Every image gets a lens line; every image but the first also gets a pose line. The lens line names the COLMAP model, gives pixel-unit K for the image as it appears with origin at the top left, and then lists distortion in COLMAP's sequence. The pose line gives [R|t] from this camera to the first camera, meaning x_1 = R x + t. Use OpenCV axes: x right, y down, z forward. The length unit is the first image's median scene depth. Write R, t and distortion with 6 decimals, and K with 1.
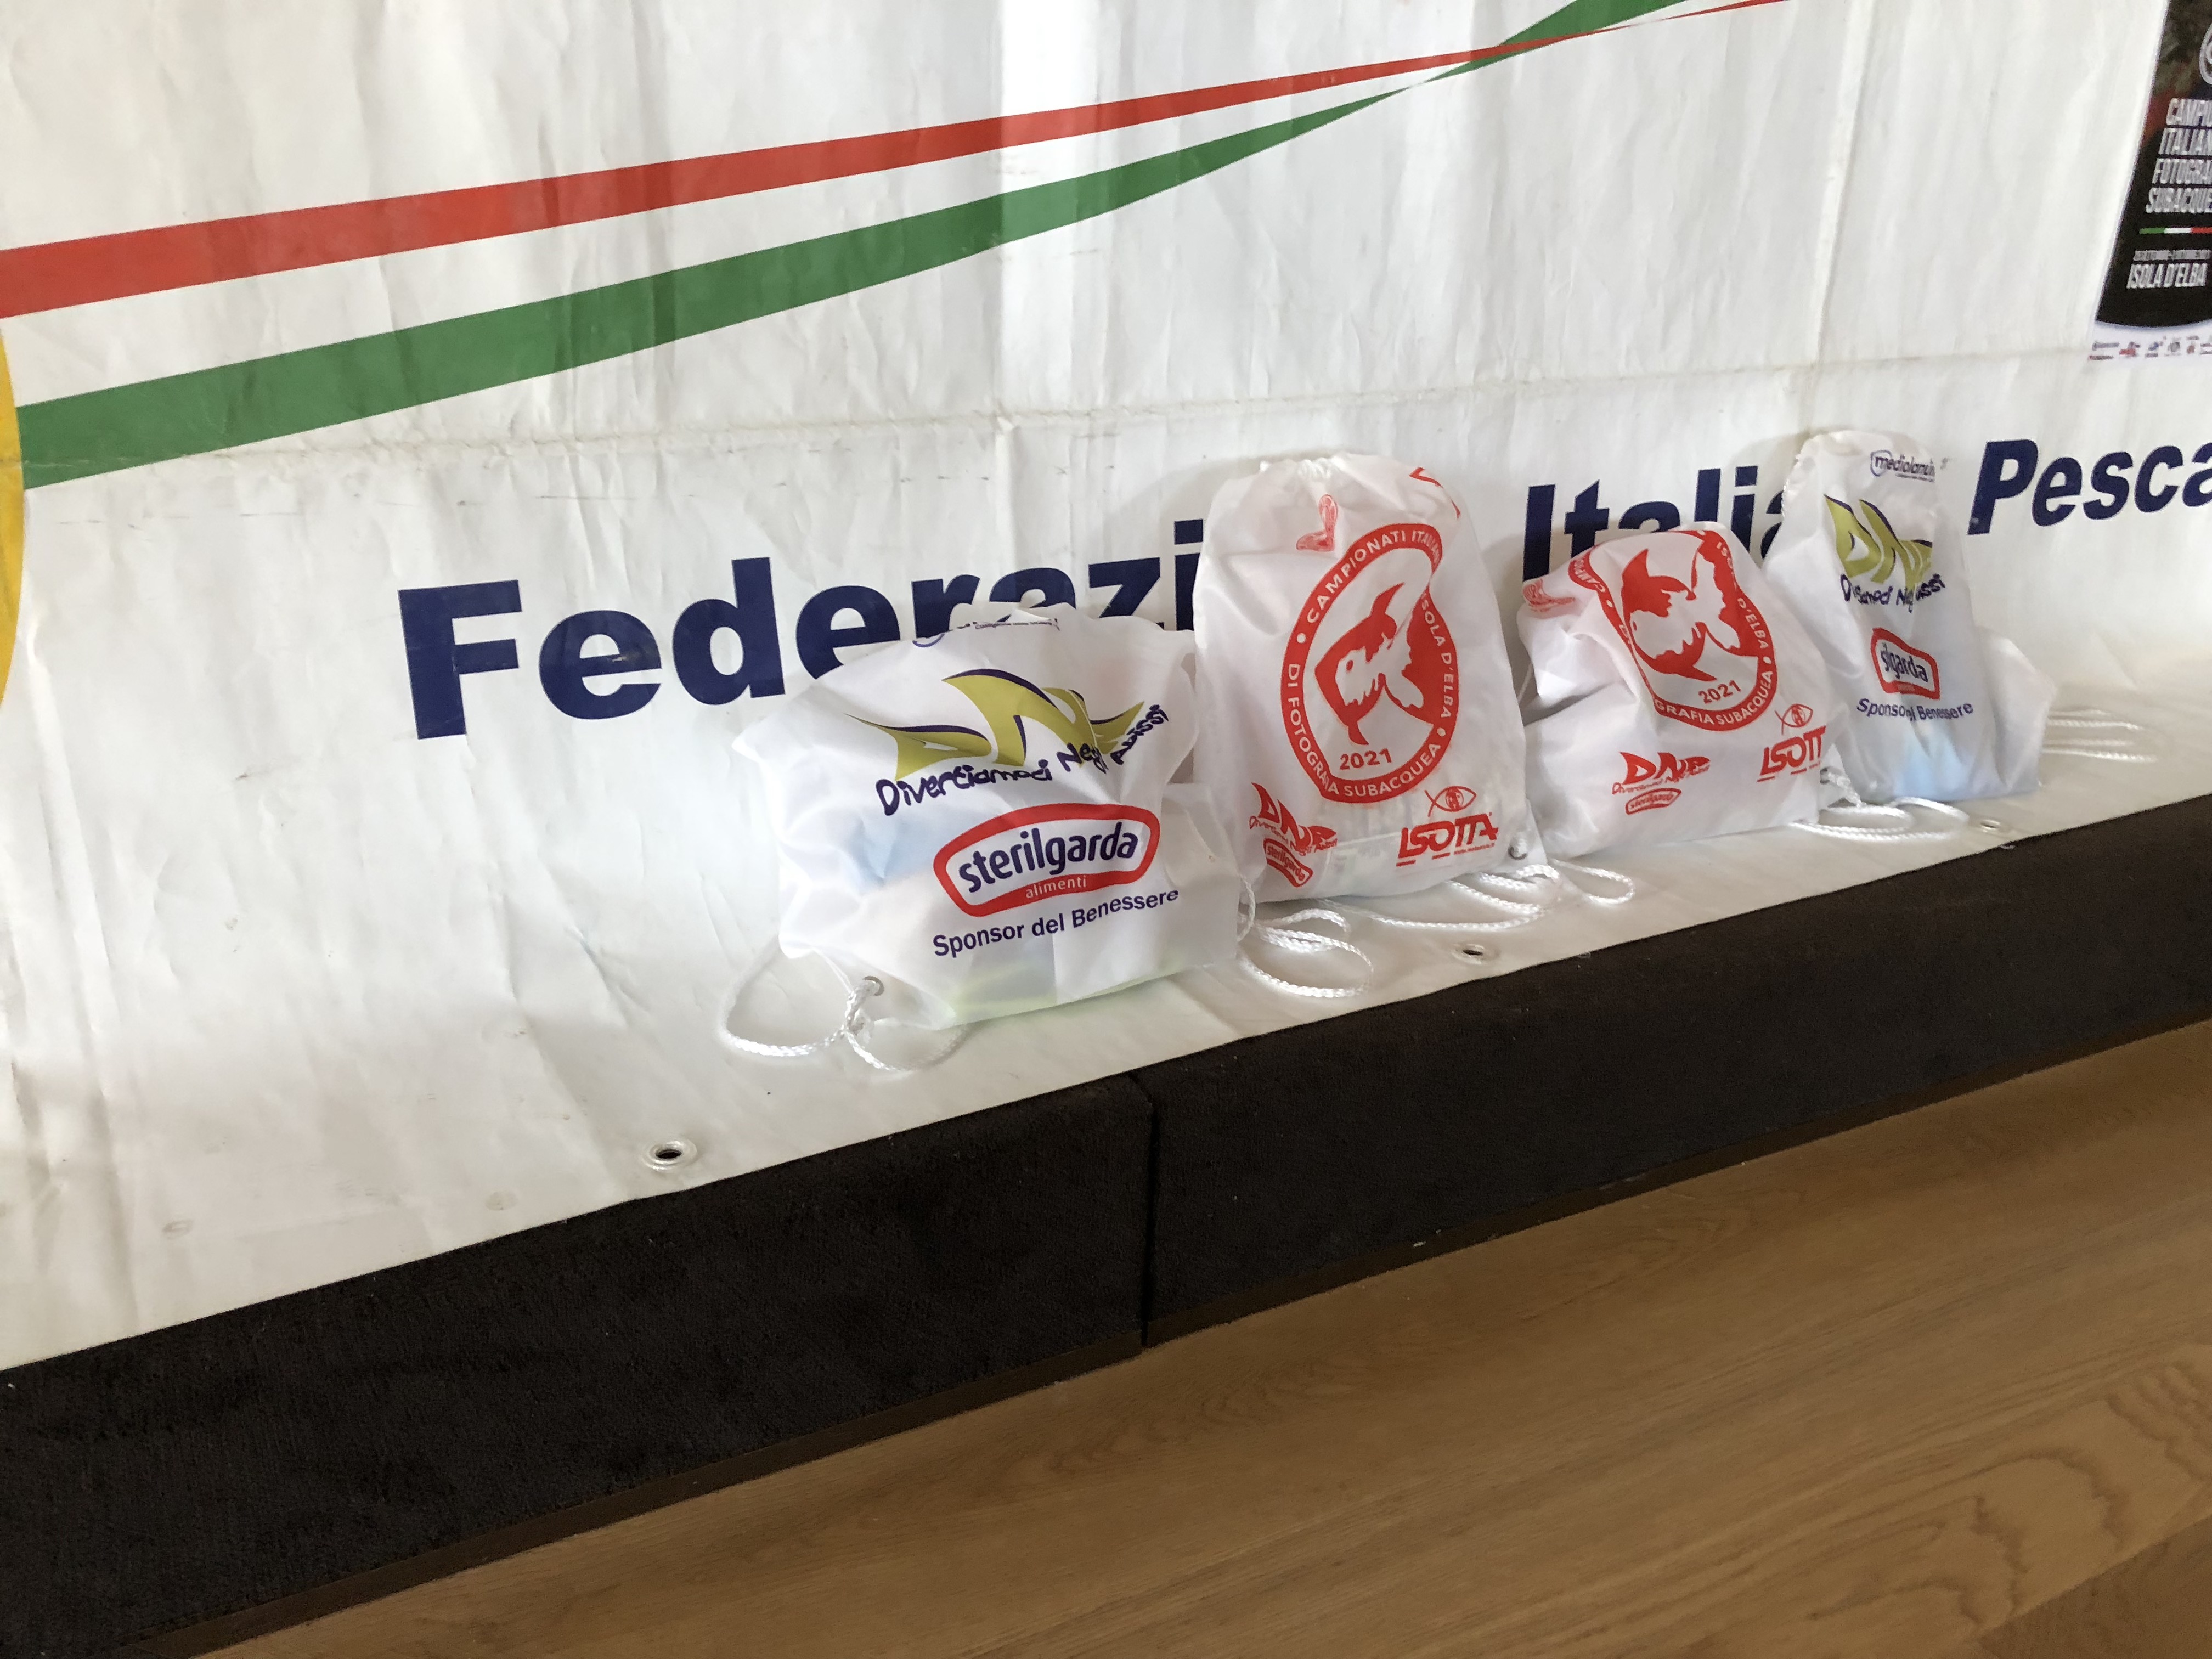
lens RADIAL K [[1790.9, 0, 1106.0], [0, 1790.9, 829.5], [0, 0, 1]] dist [0.011454, 0.007561]
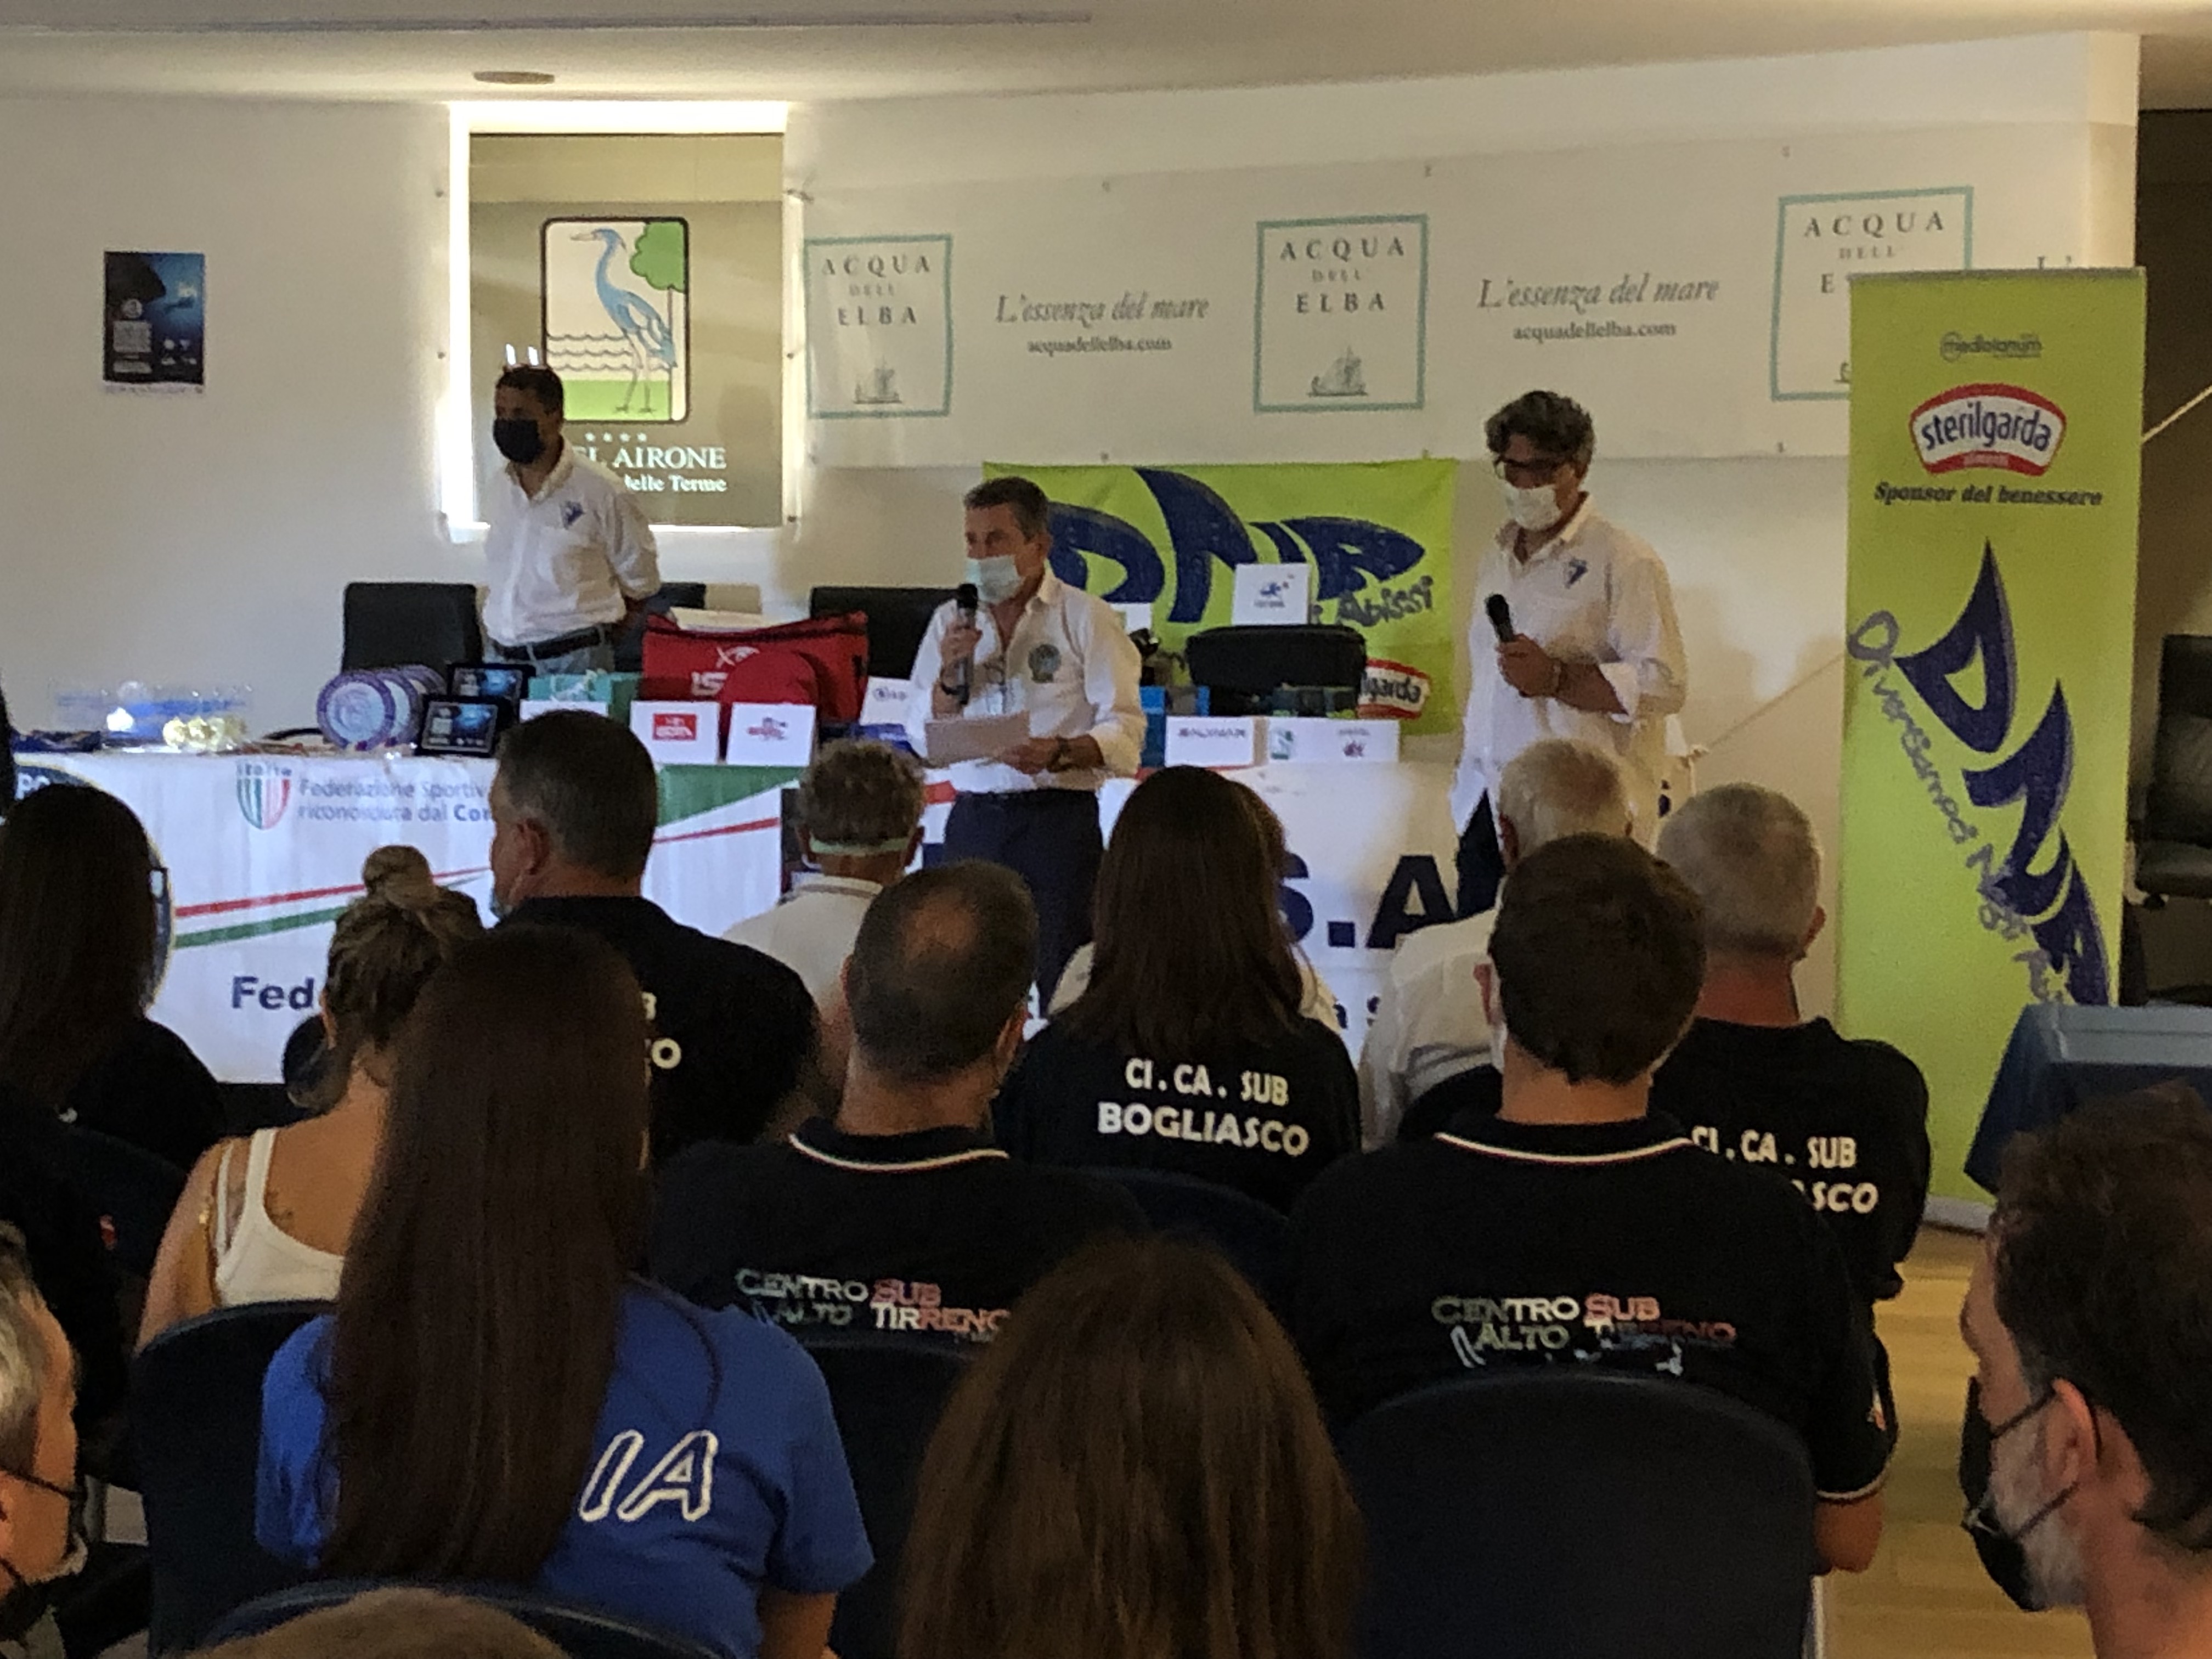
lens RADIAL K [[4374.6, 0, 1094.2], [0, 4374.6, 762.6], [0, 0, 1]] dist [0.197097, -0.009771]
pose [[0.794735, 0.000657, -0.606957, 6.760591], [-0.208521, 0.939429, -0.272016, 1.618652], [0.570014, 0.342744, 0.746734, -5.256200]]
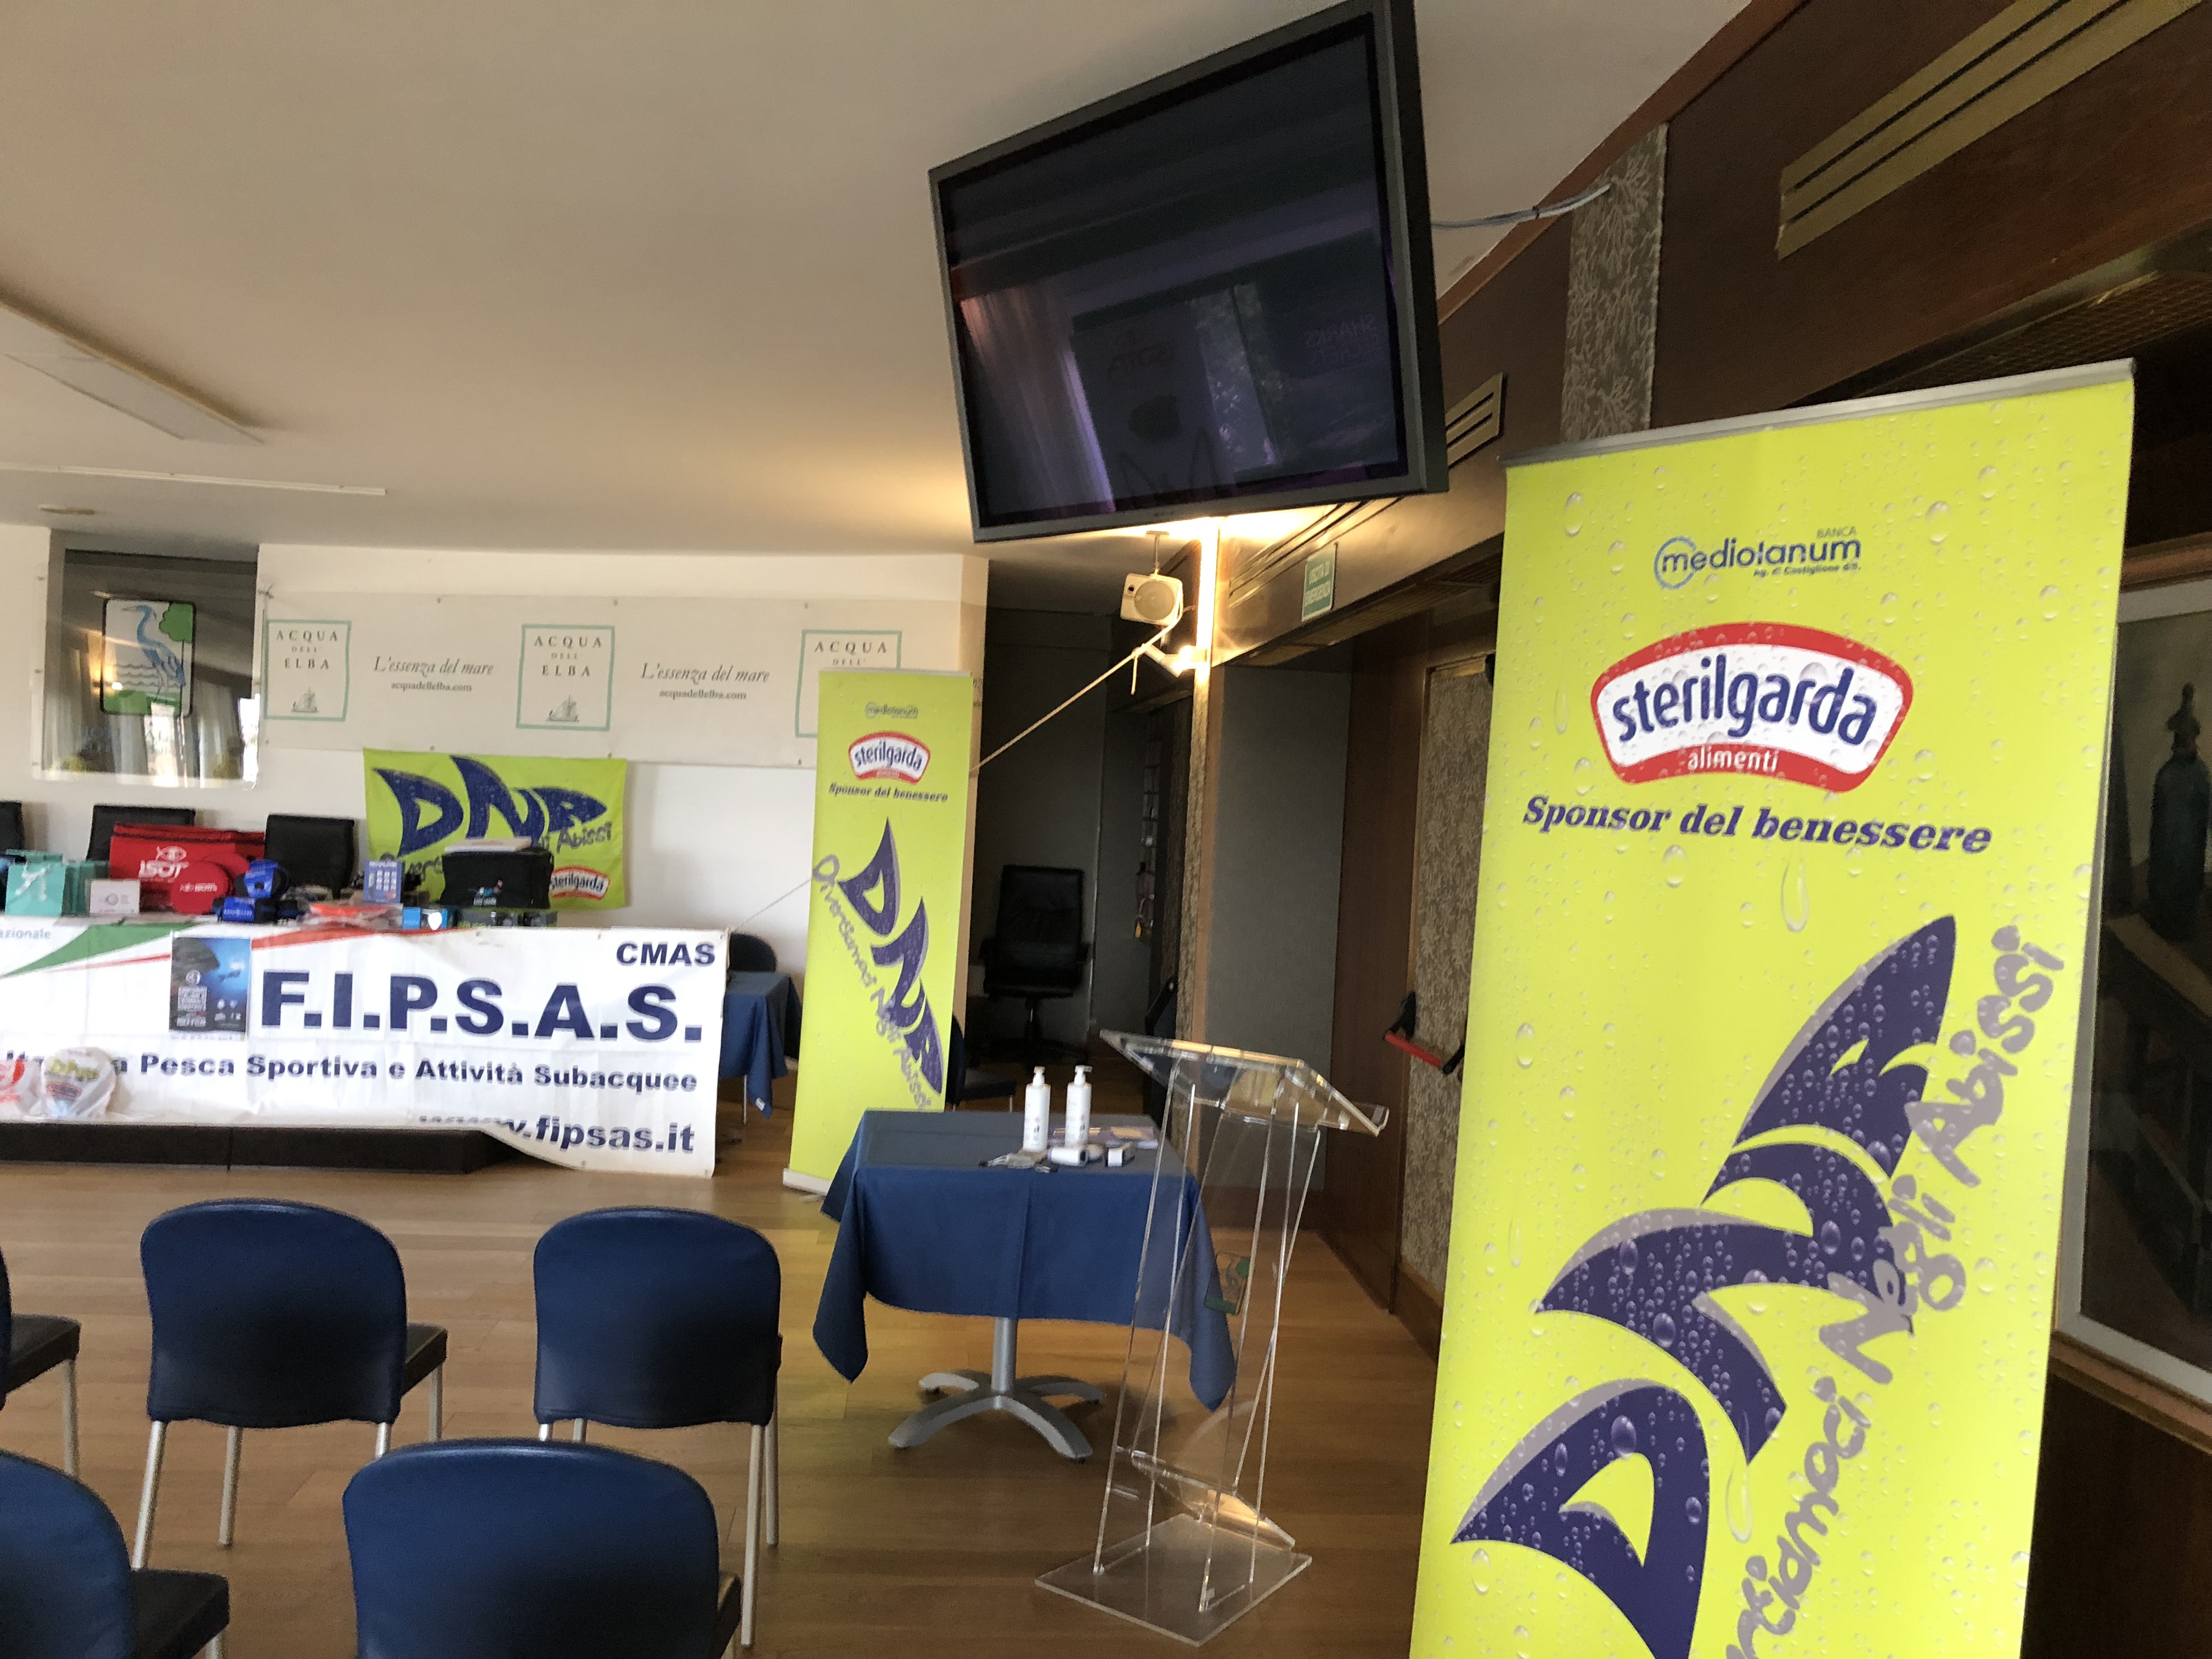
lens RADIAL K [[1815.2, 0, 1115.4], [0, 1815.2, 804.7], [0, 0, 1]] dist [0.053844, -0.075603]
pose [[0.931256, 0.007532, -0.364289, 6.034181], [-0.151557, 0.917202, -0.368471, 0.748260], [0.331351, 0.398352, 0.855291, -3.315336]]
